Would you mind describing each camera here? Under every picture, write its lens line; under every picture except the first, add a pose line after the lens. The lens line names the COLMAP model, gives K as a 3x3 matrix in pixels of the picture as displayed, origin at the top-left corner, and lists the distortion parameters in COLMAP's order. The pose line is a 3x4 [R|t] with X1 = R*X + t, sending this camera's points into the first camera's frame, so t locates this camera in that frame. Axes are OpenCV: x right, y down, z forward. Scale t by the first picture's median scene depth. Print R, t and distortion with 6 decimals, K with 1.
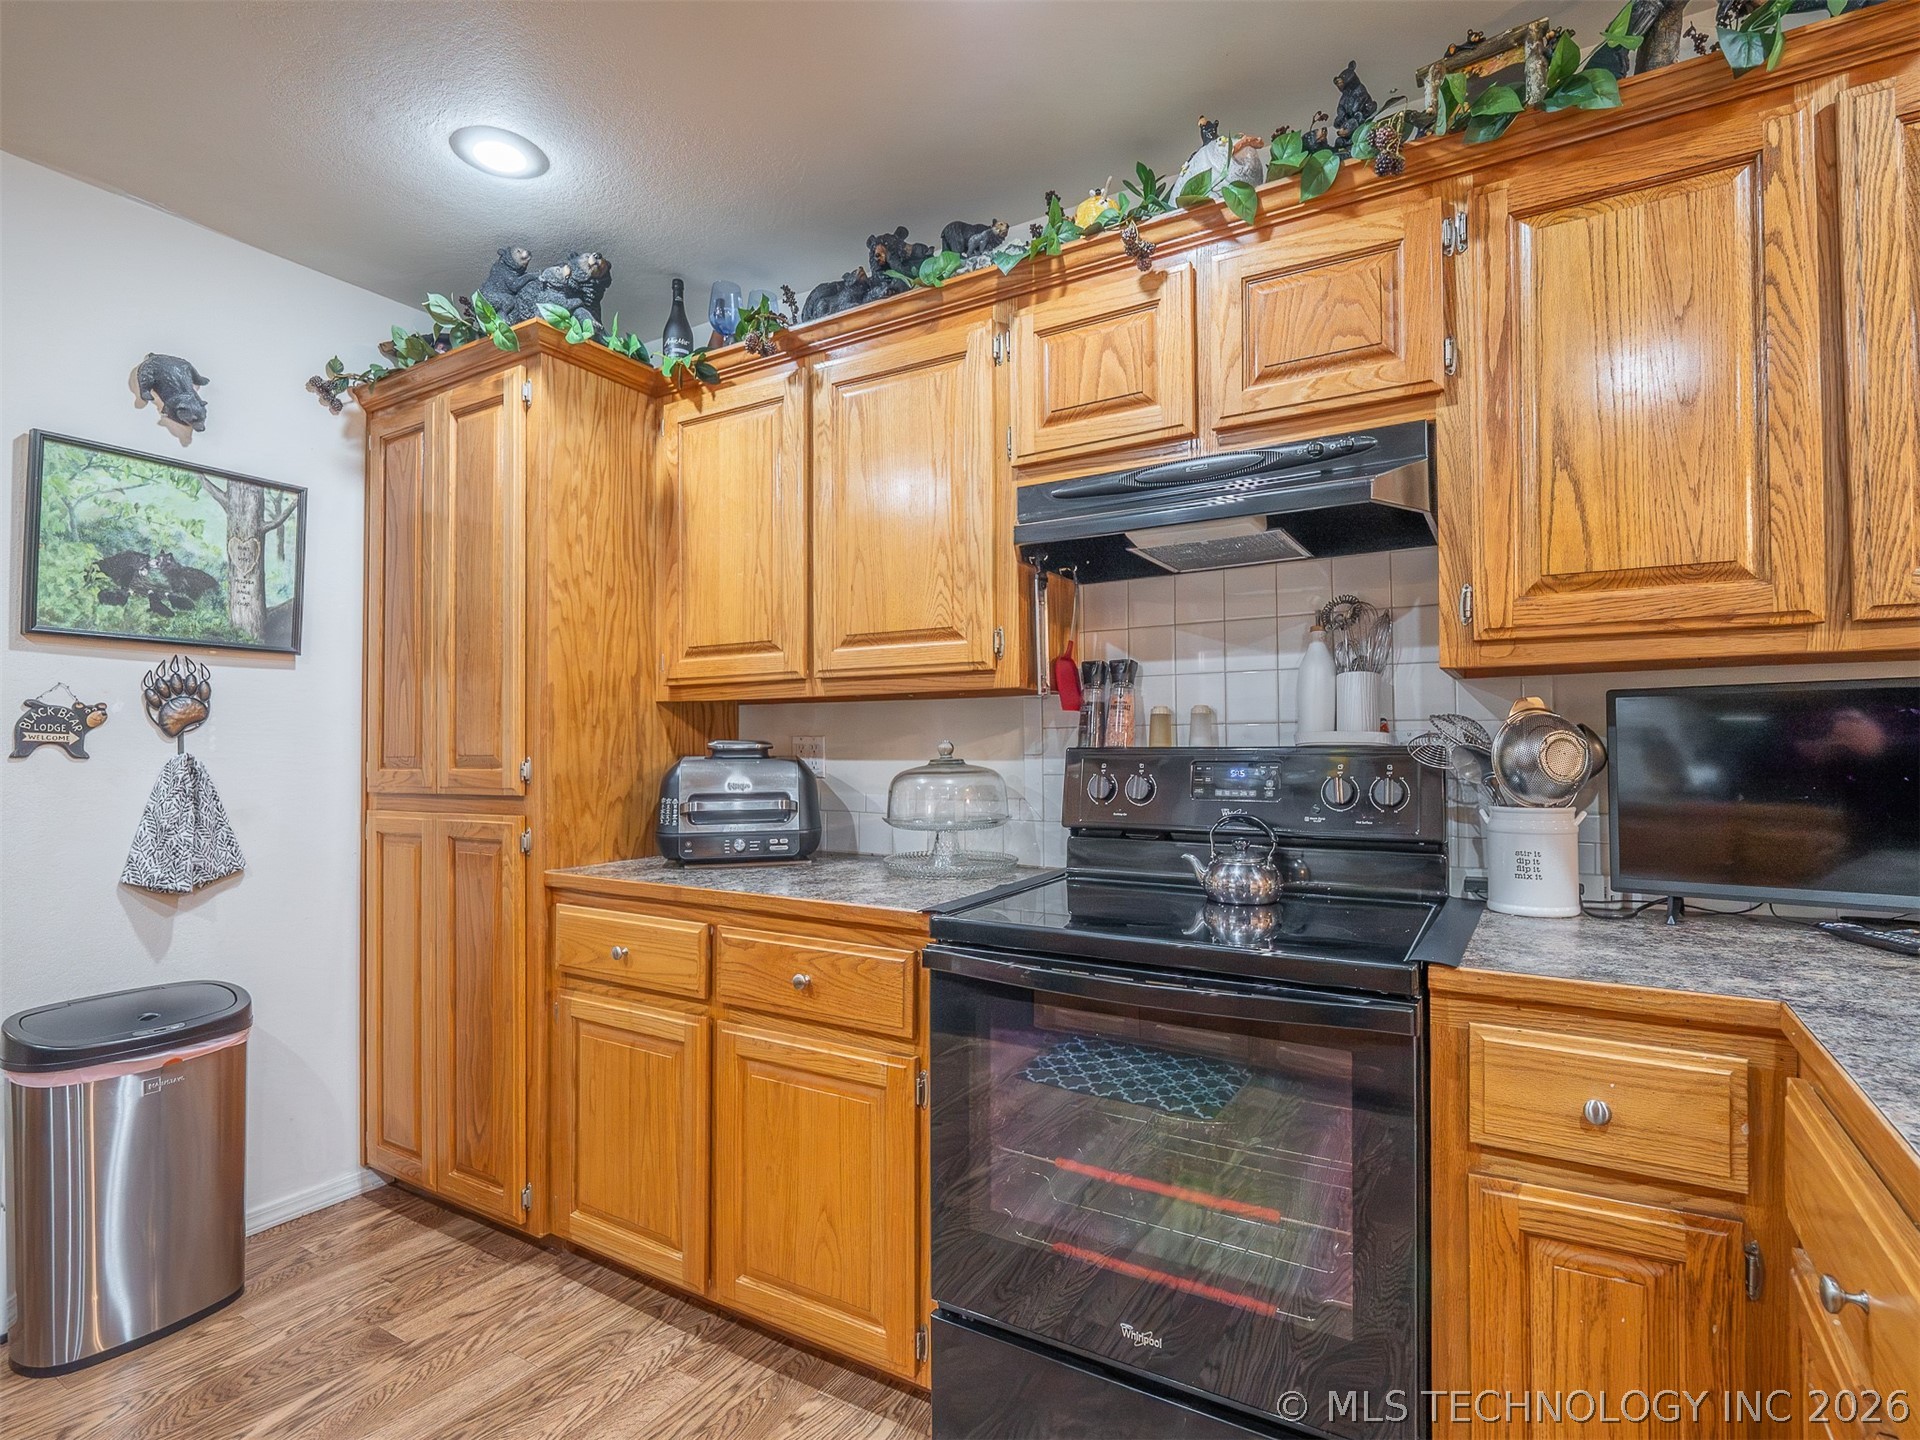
lens RADIAL K [[950.0, 0, 966.4], [0, 950.0, 730.7], [0, 0, 1]] dist [-0.009947, -0.002693]
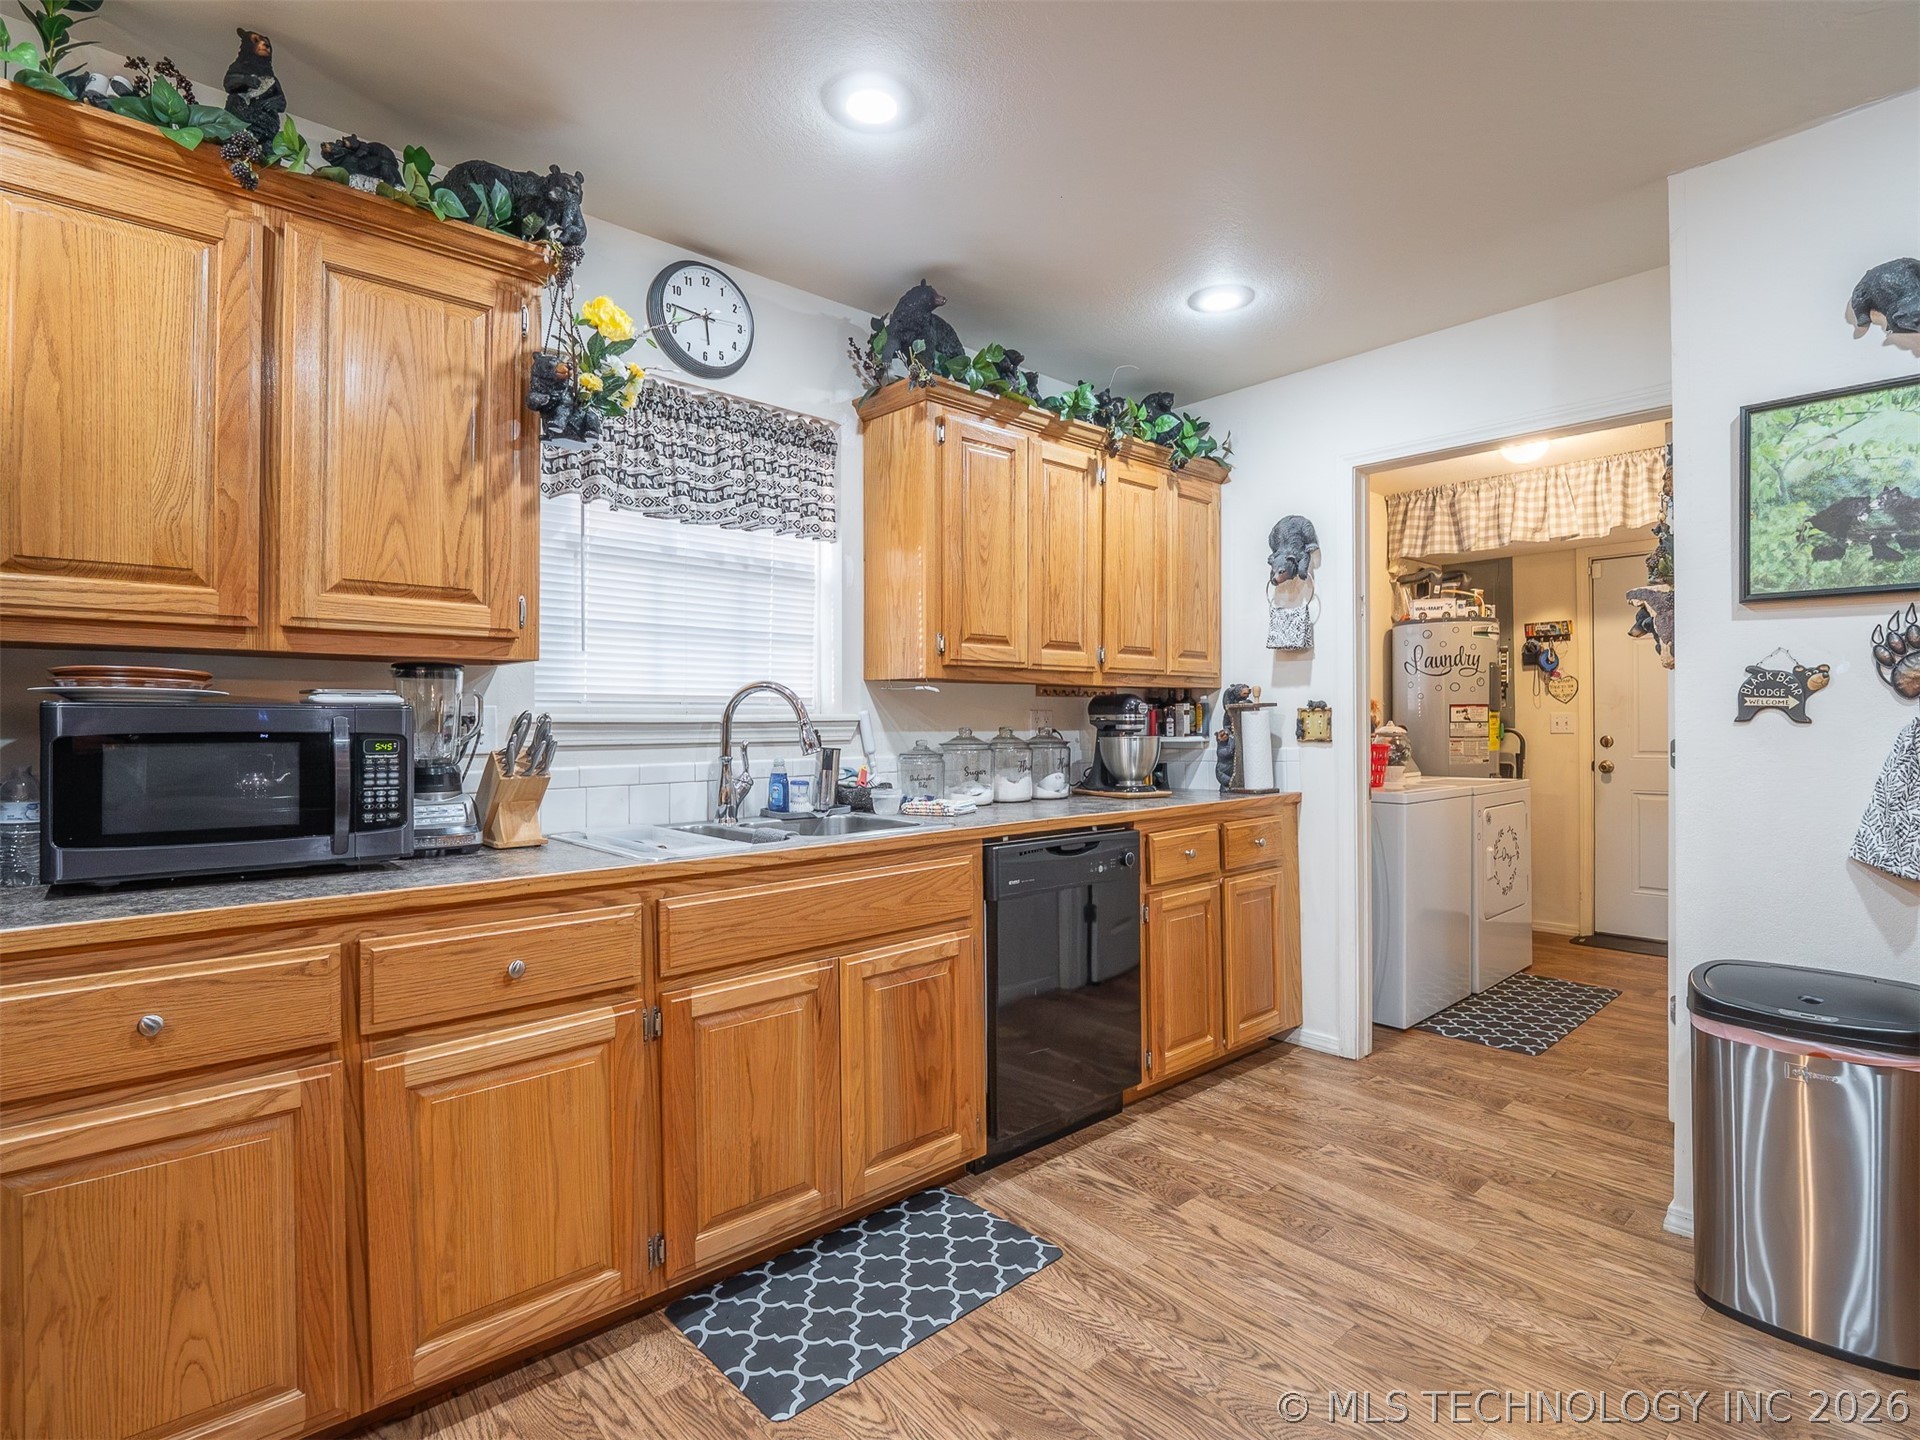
lens RADIAL K [[950.0, 0, 955.2], [0, 950.0, 714.4], [0, 0, 1]] dist [-0.009947, -0.002693]
pose [[-0.306383, -0.005055, -0.951895, 0.257184], [0.019027, 0.999754, -0.011433, 0.015003], [0.951718, -0.021615, -0.306211, 0.456043]]
